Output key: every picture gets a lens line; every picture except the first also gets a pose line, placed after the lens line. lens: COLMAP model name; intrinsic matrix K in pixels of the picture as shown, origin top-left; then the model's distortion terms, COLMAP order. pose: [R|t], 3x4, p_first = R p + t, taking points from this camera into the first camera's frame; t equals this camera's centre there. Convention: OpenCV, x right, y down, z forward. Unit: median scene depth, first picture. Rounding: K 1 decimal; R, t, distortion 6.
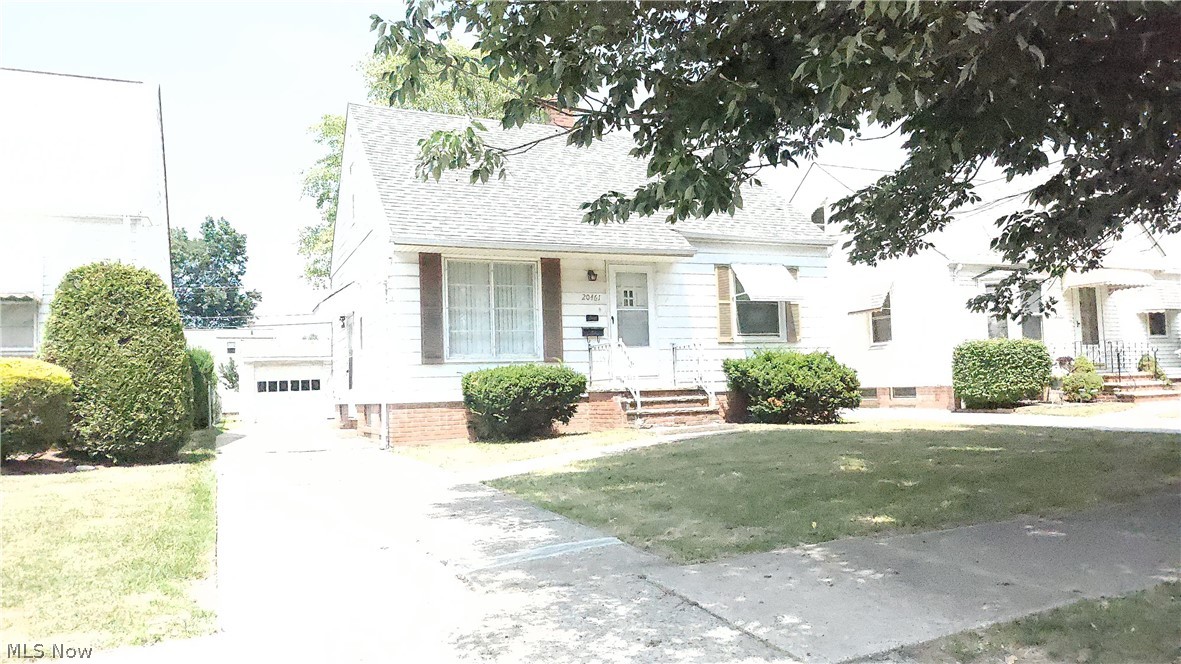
lens RADIAL K [[819.1, 0, 590.5], [0, 819.1, 332.0], [0, 0, 1]] dist [0.045531, -0.003316]
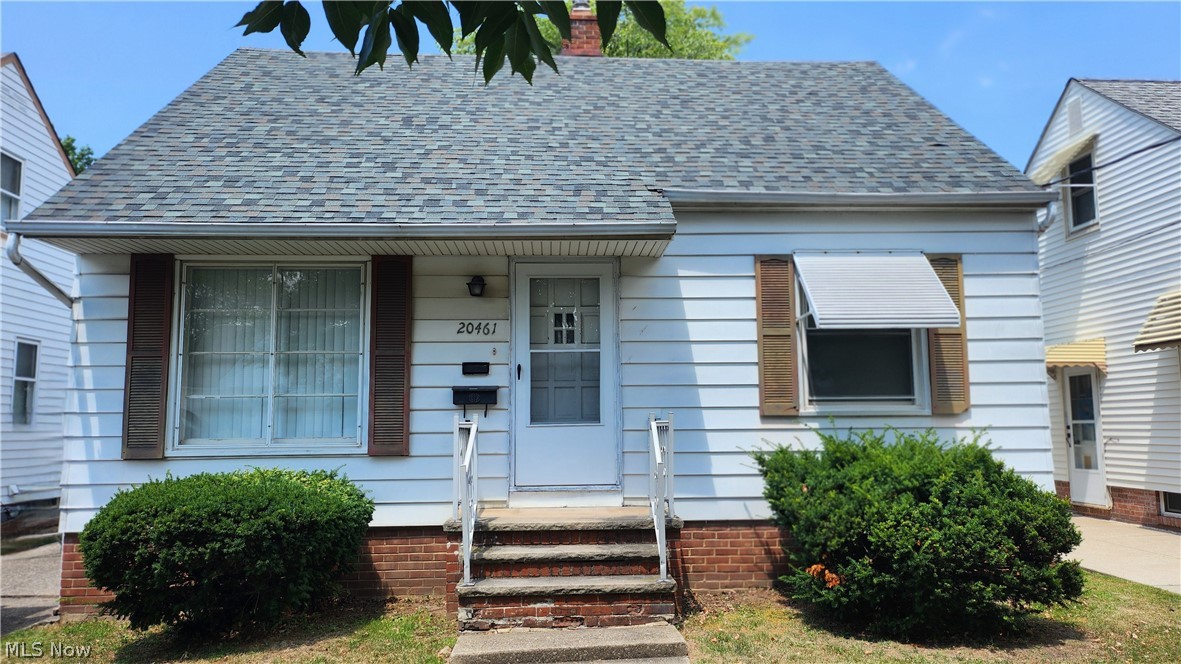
lens RADIAL K [[819.1, 0, 590.5], [0, 819.1, 332.0], [0, 0, 1]] dist [0.045531, -0.003316]
pose [[0.934101, -0.016544, -0.356626, 0.258026], [0.004368, 0.999380, -0.034923, -0.022272], [0.356982, 0.031064, 0.933594, 0.557513]]
